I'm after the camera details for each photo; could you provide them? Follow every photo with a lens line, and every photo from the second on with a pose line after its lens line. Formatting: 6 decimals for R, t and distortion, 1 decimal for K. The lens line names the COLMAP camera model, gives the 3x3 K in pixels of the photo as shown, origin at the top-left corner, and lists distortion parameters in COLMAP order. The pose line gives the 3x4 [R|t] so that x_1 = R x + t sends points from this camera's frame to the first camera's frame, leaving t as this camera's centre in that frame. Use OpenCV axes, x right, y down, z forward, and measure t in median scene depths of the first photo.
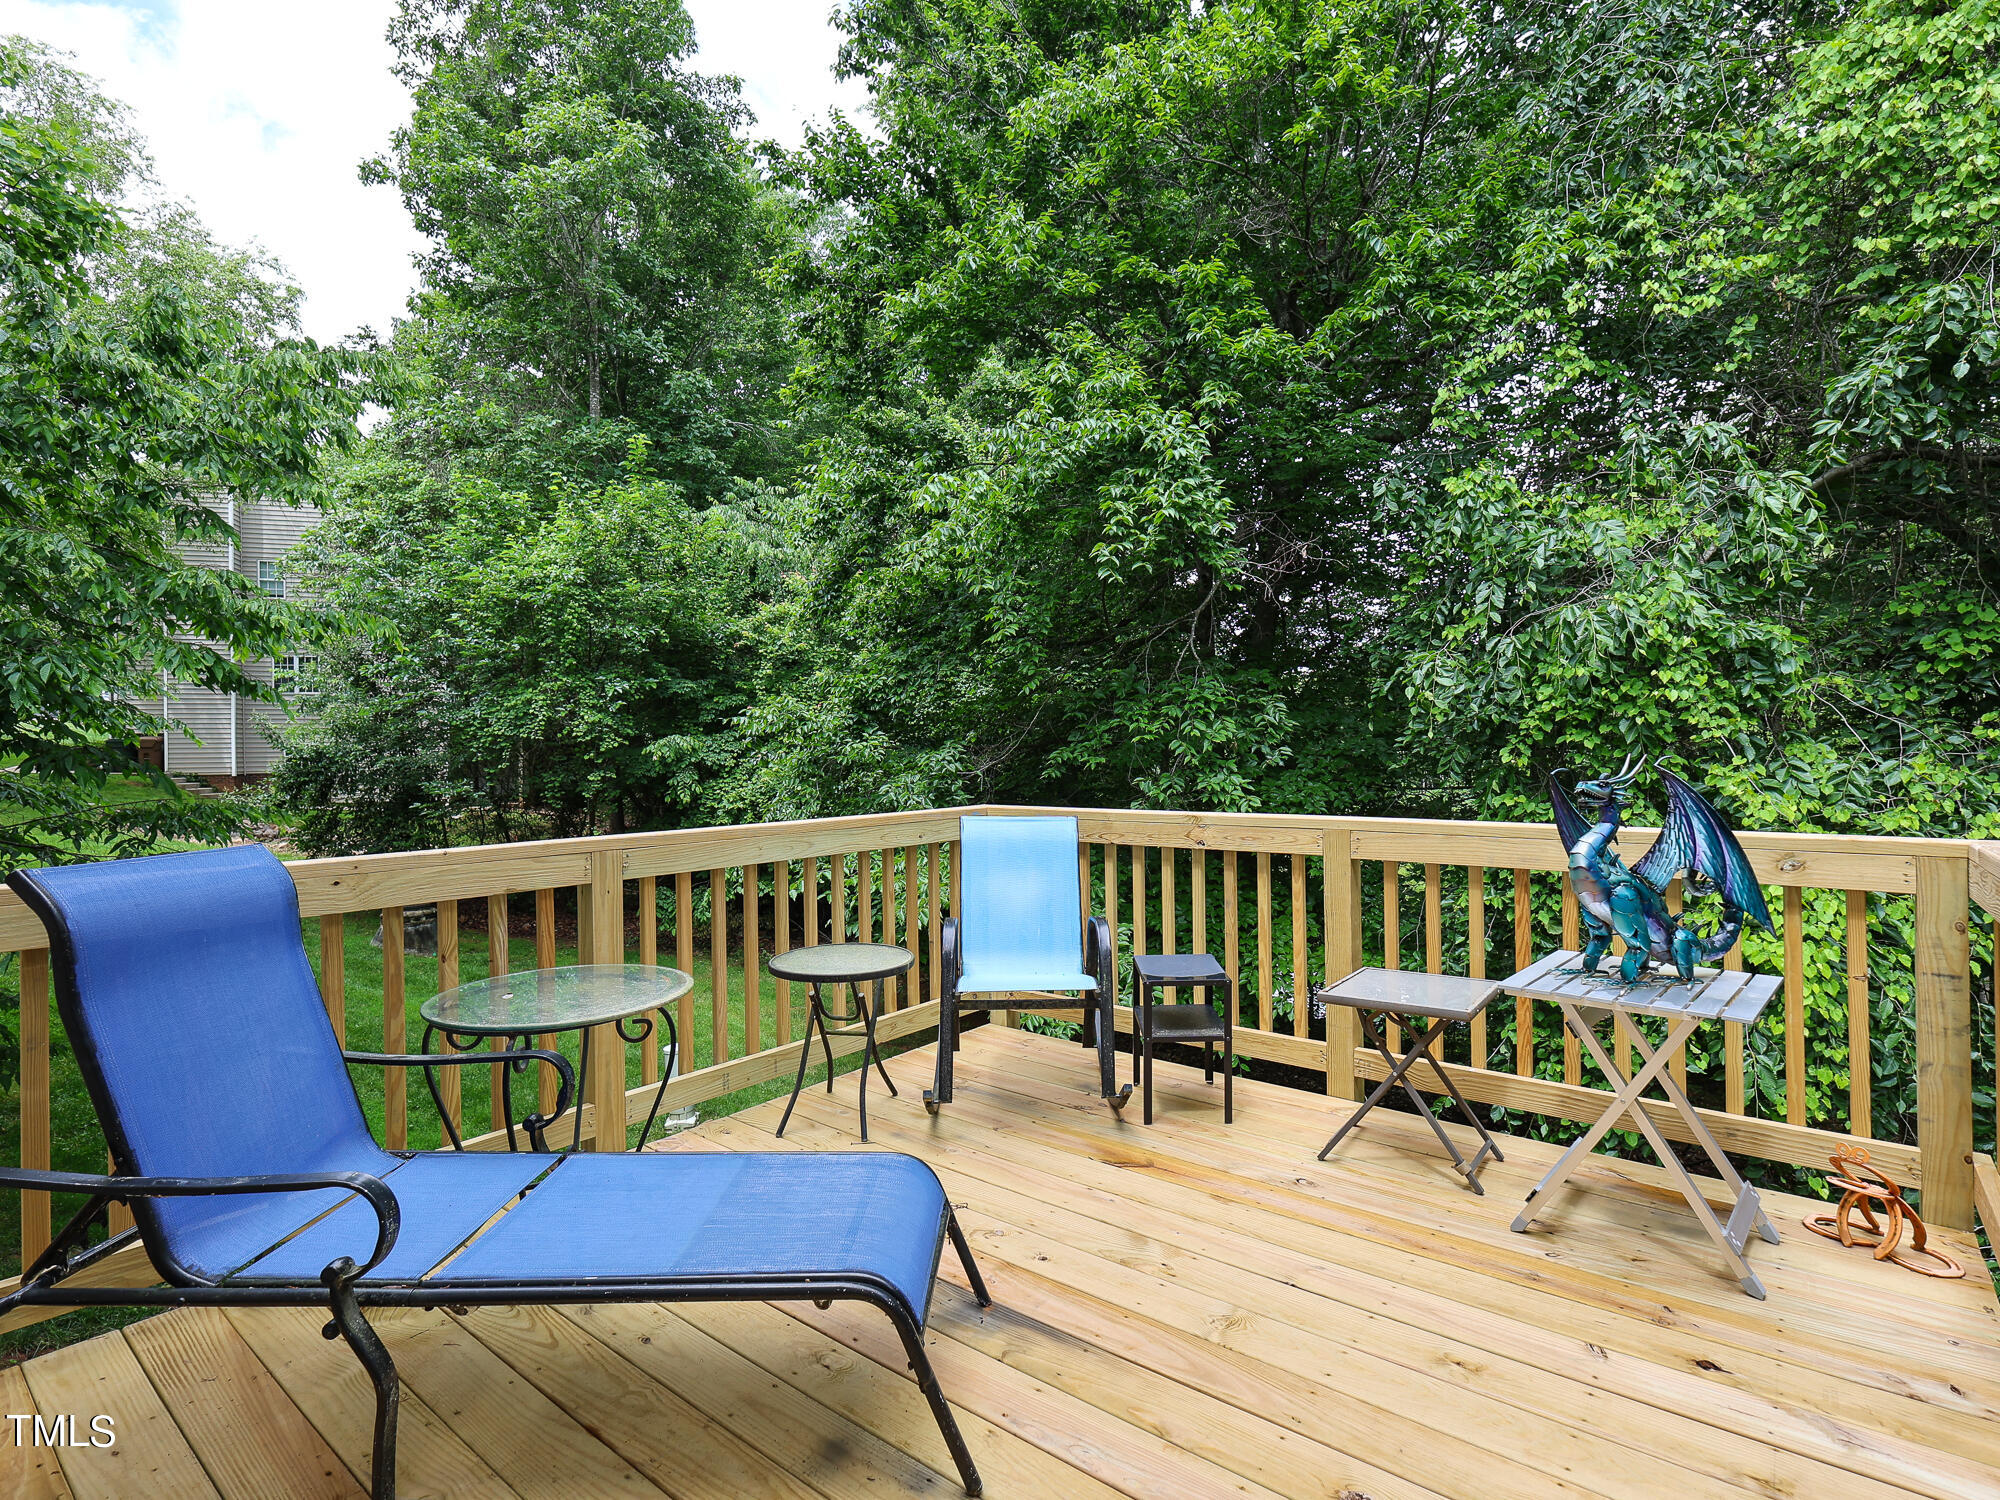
lens RADIAL K [[980.0, 0, 1013.6], [0, 980.0, 752.0], [0, 0, 1]] dist [0.000239, -0.000079]
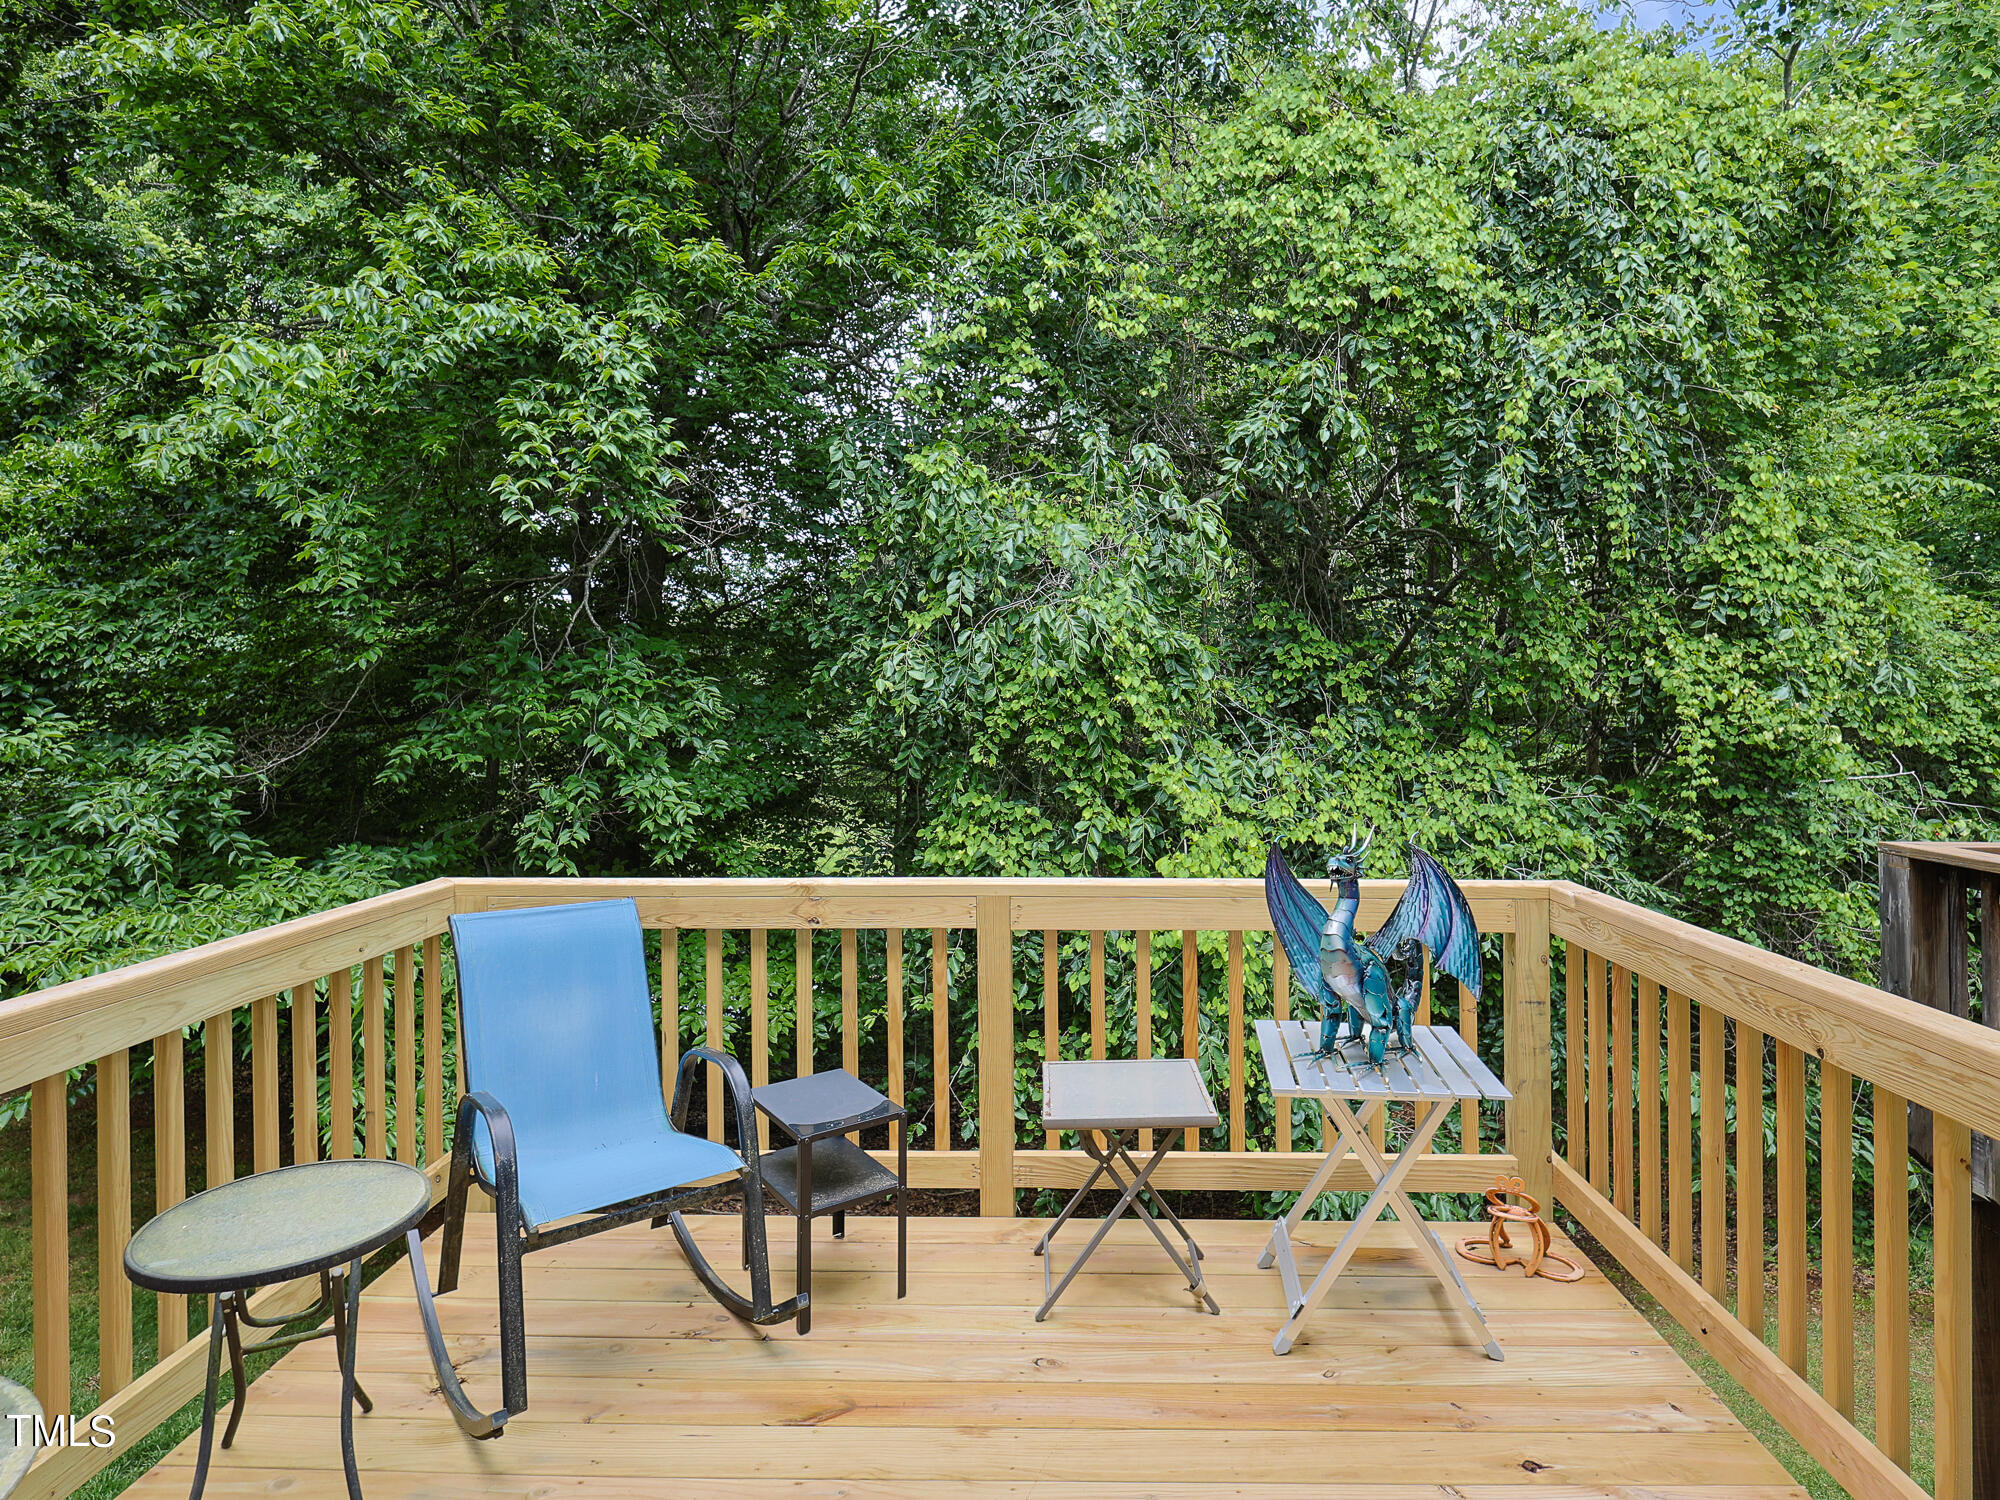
lens RADIAL K [[1092.4, 0, 1005.2], [0, 1092.4, 693.2], [0, 0, 1]] dist [0.002212, 0.000496]
pose [[0.801266, 0.008498, 0.598248, -0.115909], [-0.001980, 0.999931, -0.011551, -0.044555], [-0.598306, 0.008071, 0.801227, 0.126595]]
